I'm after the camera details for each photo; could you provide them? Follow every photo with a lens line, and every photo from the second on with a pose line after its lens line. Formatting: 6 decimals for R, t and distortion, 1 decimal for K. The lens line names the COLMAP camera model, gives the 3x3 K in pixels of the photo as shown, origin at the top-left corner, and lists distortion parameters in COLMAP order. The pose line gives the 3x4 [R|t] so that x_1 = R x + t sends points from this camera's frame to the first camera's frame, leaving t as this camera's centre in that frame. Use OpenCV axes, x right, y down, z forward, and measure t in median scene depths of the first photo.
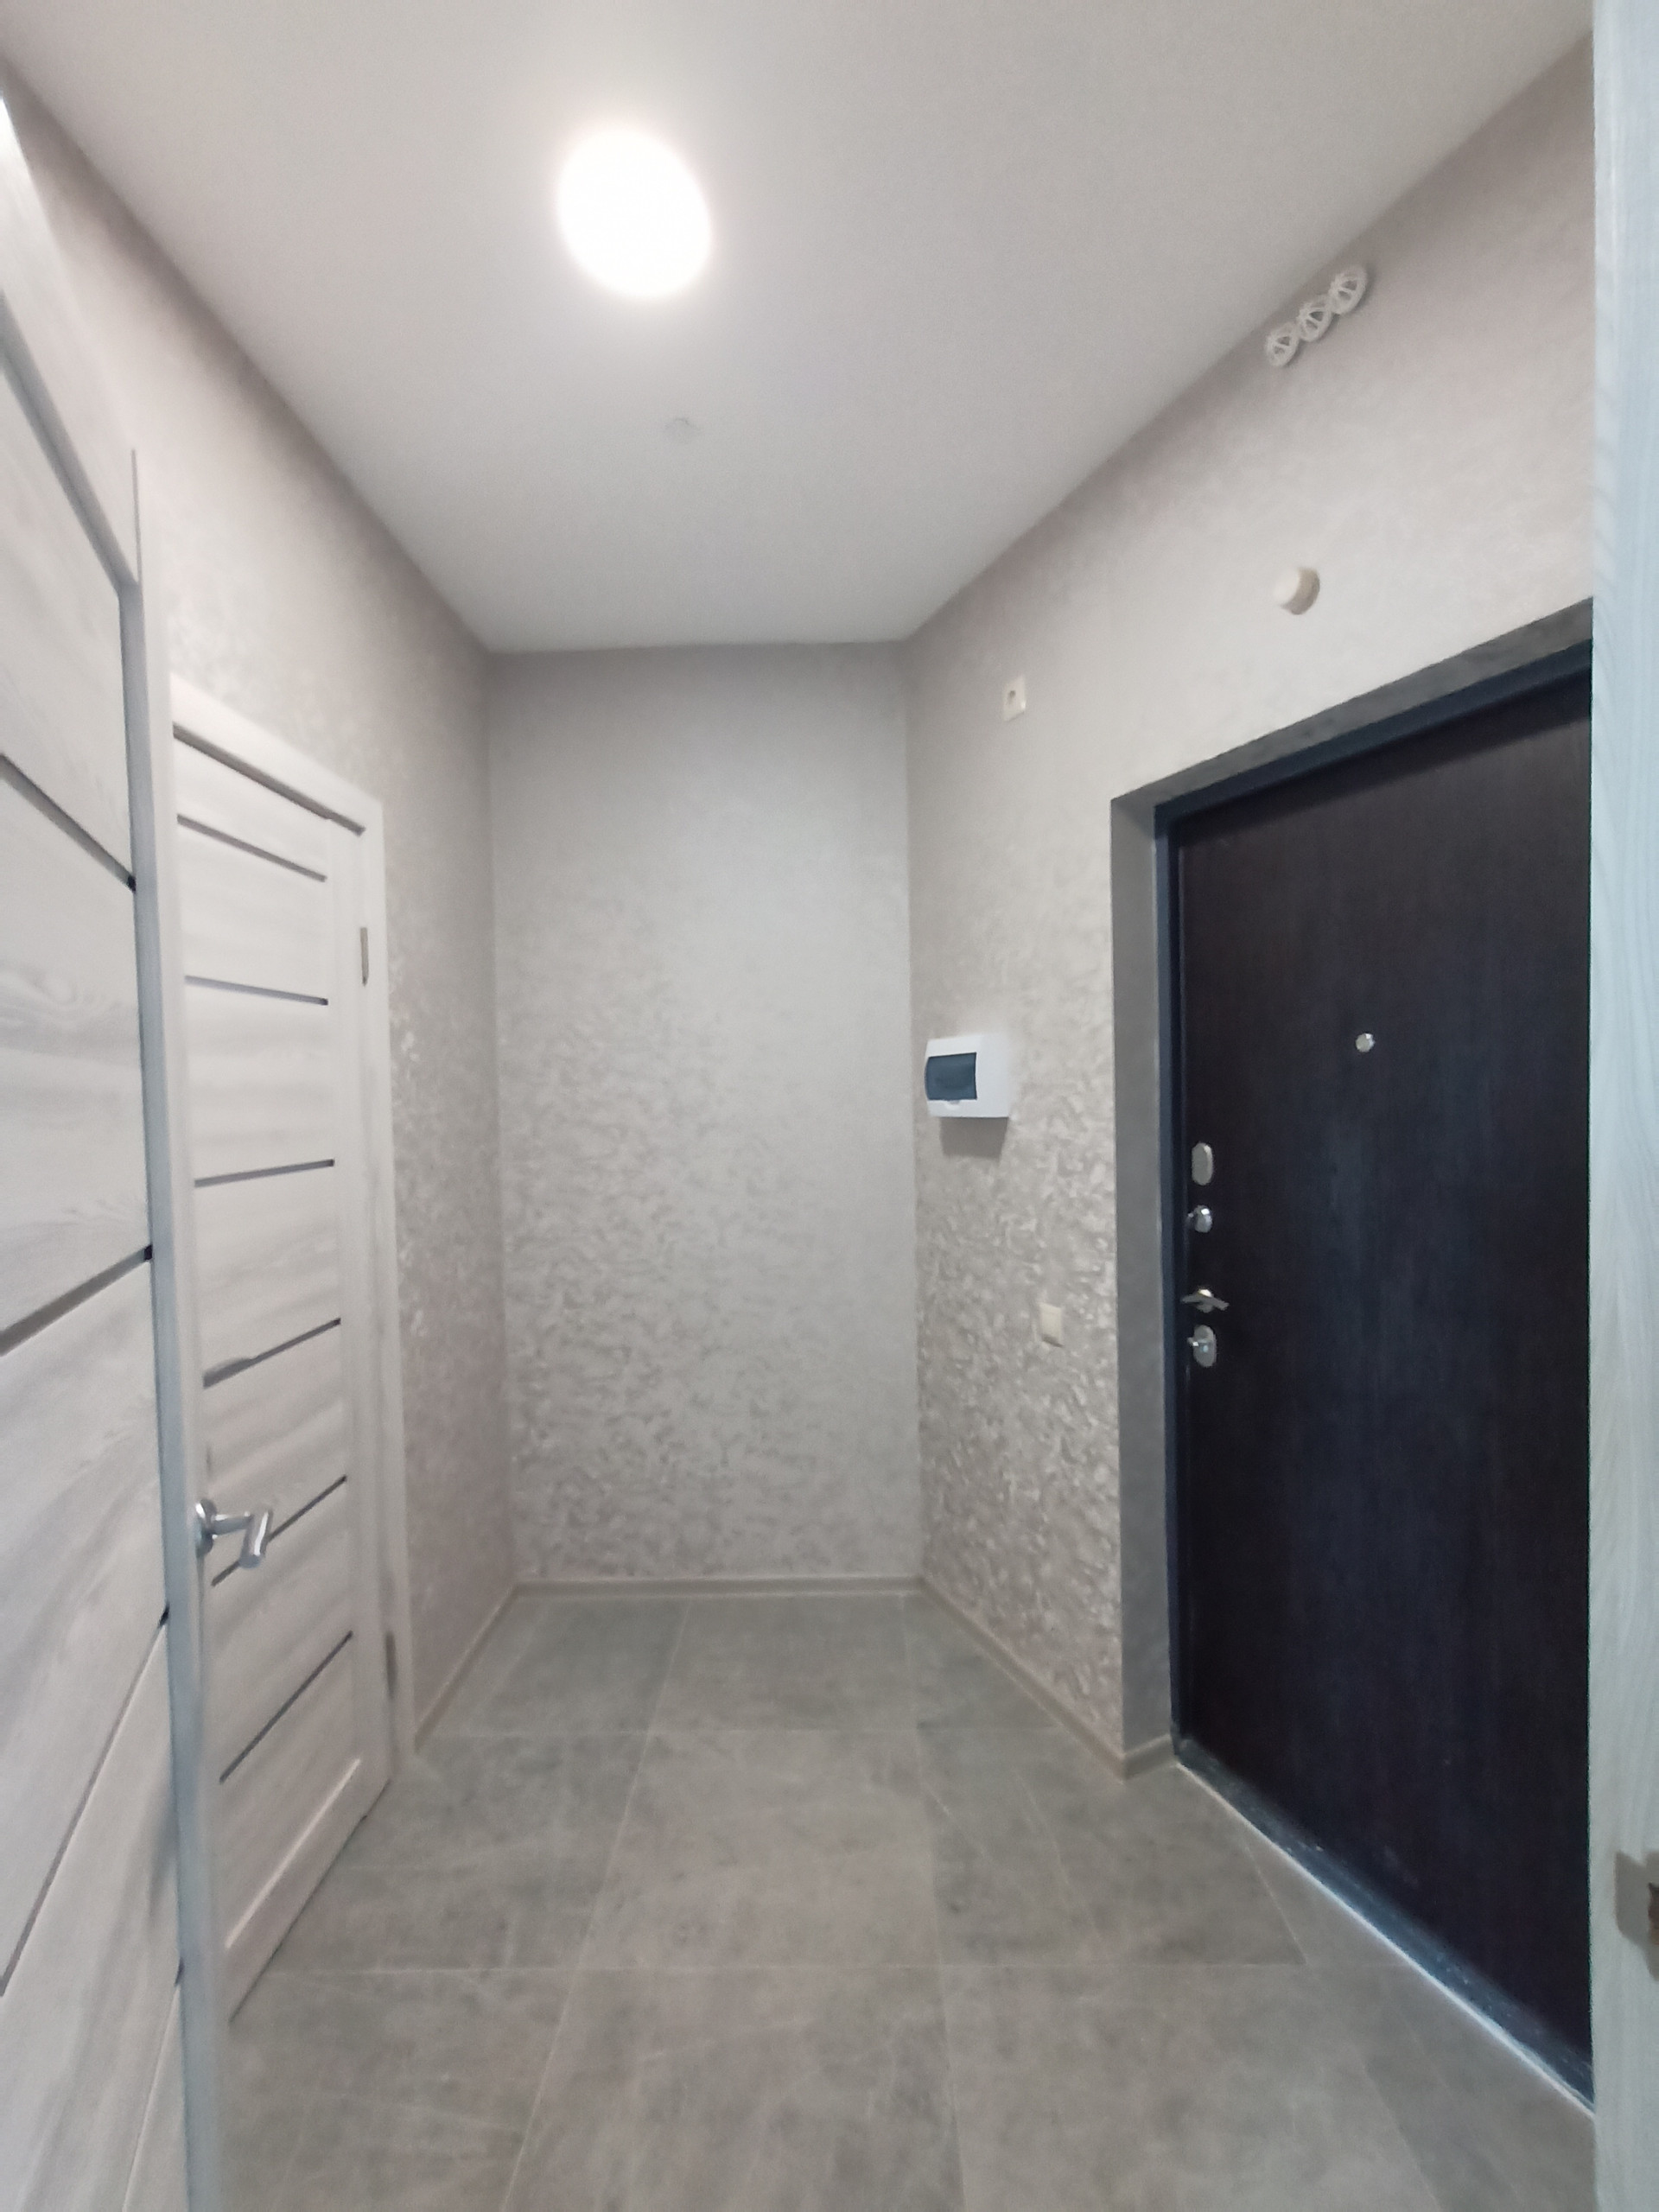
lens RADIAL K [[966.2, 0, 828.9], [0, 966.2, 1109.9], [0, 0, 1]] dist [-0.000834, 0.000205]
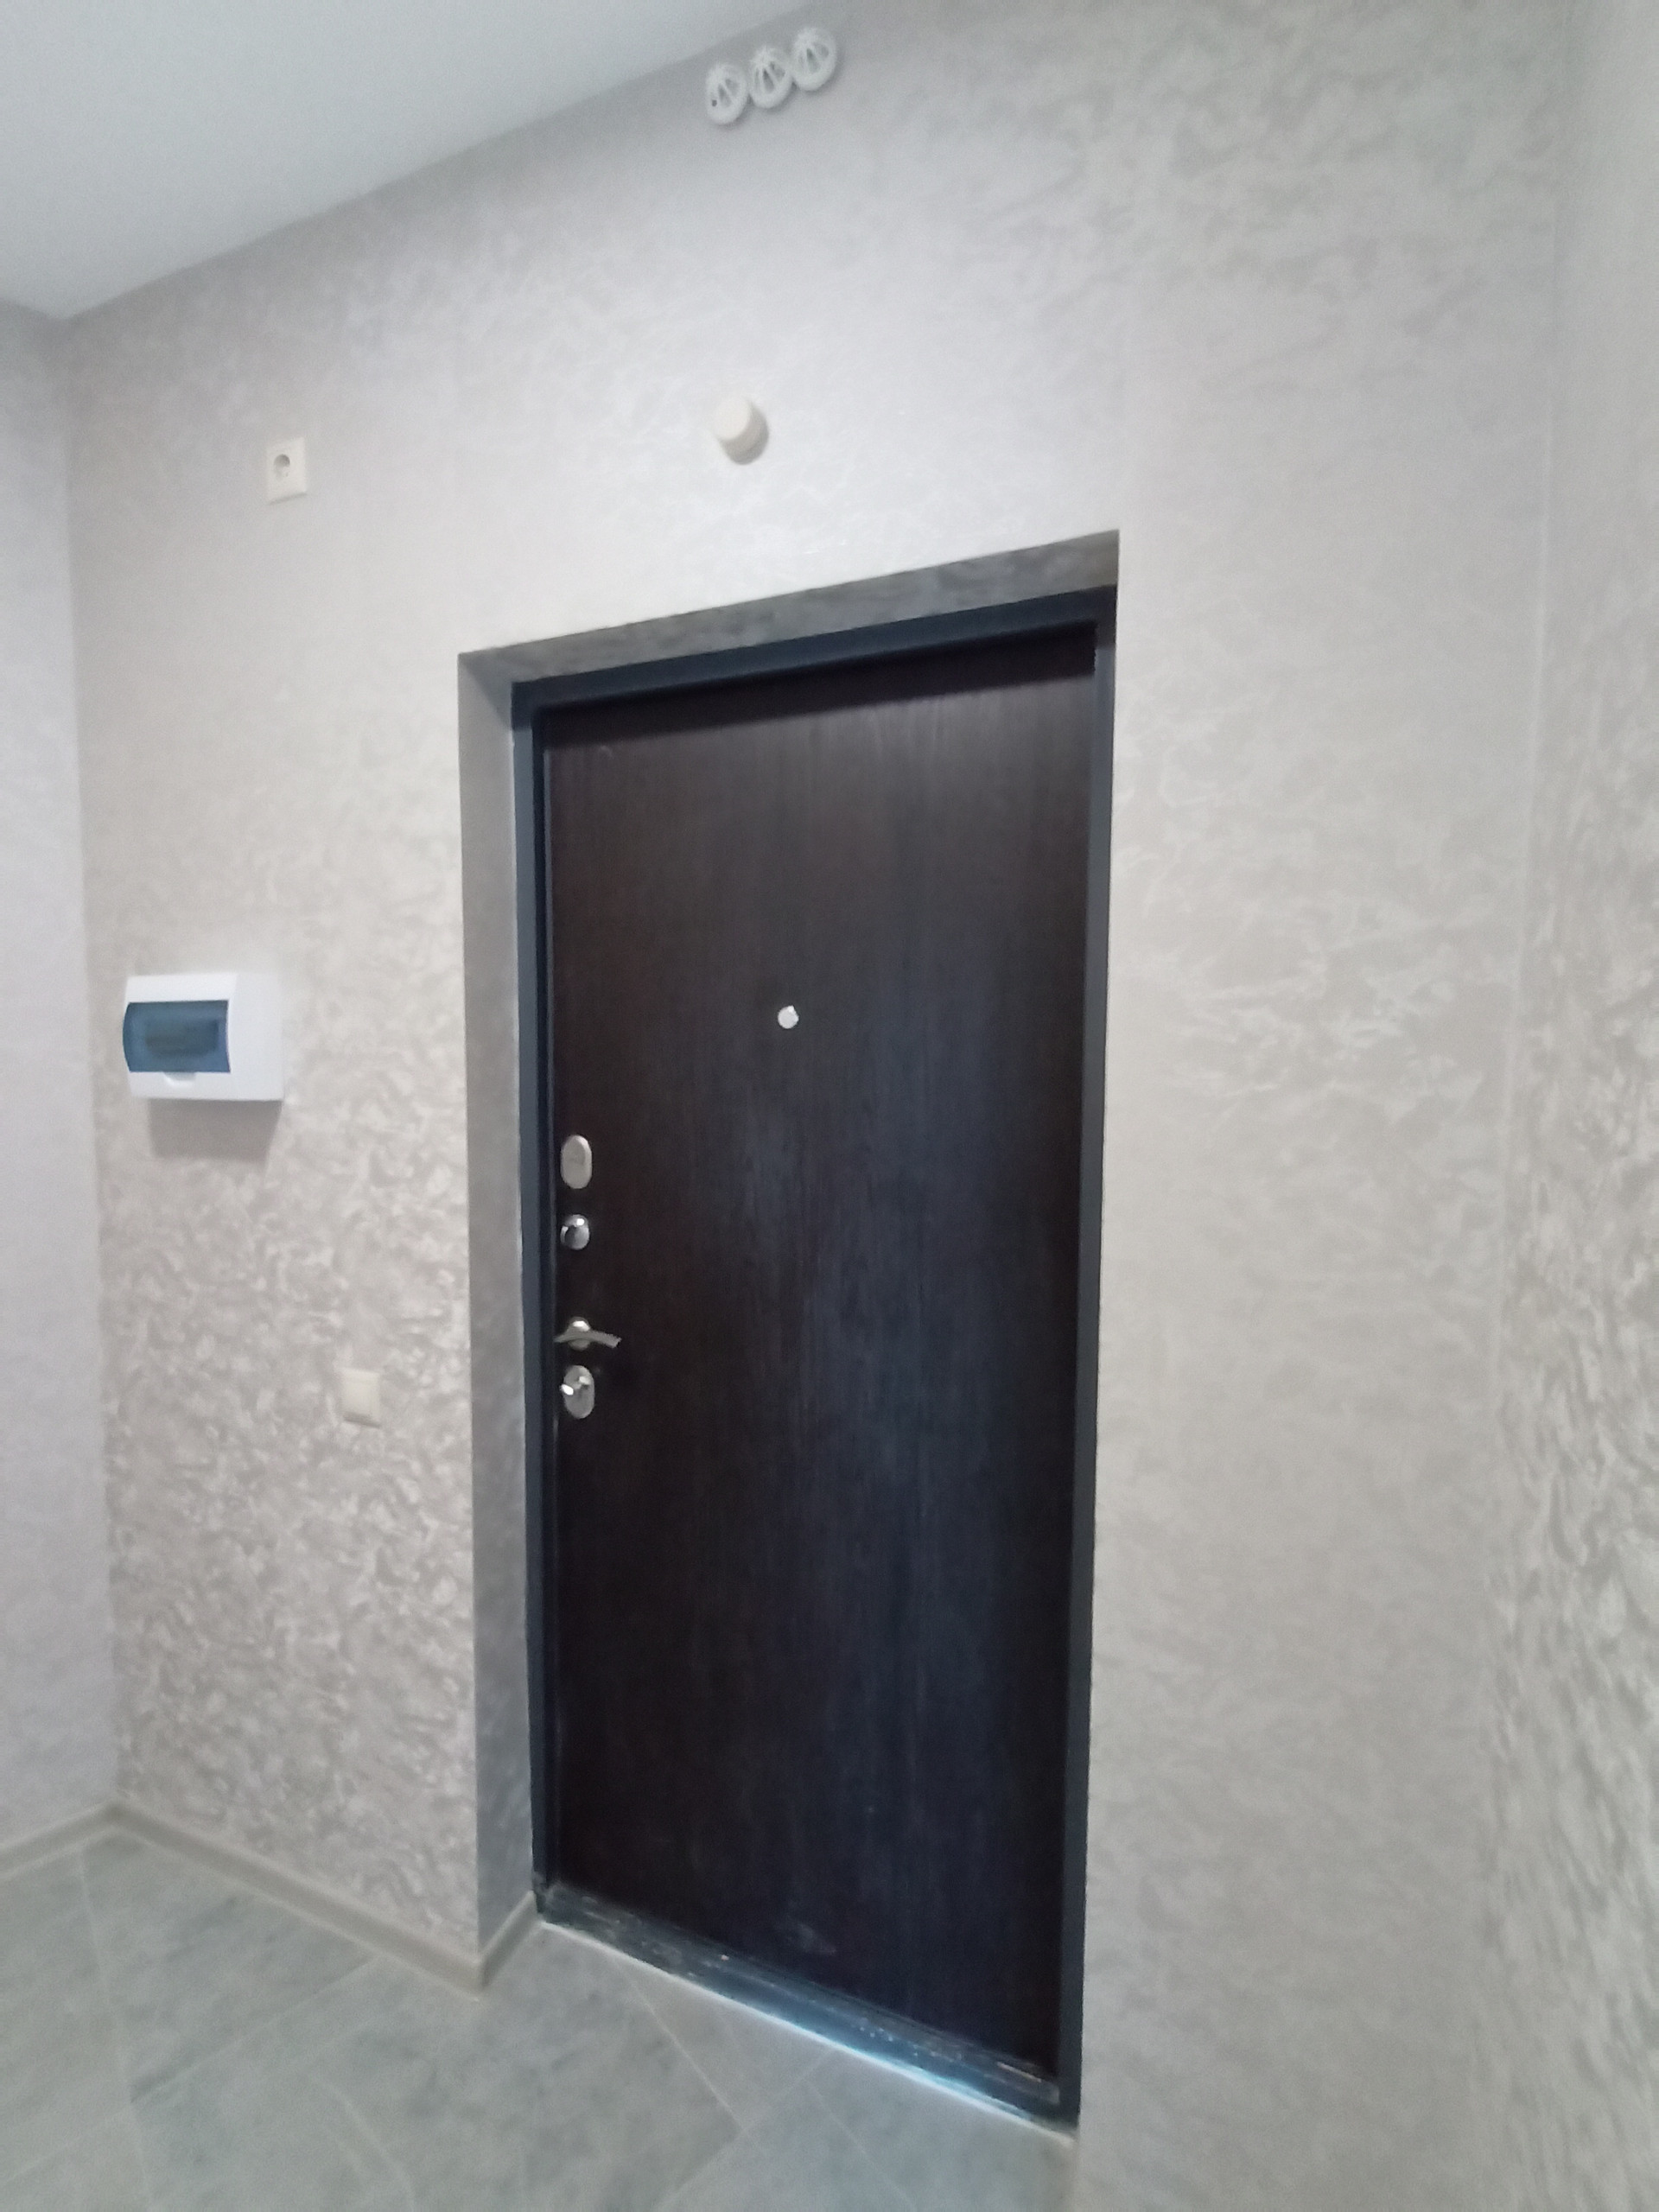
lens RADIAL K [[981.2, 0, 819.7], [0, 981.2, 1115.2], [0, 0, 1]] dist [0.001427, 0.002403]
pose [[0.720528, -0.014682, 0.693270, -0.020996], [-0.010306, 0.999439, 0.031877, -0.008412], [-0.693349, -0.030113, 0.719972, 0.271592]]
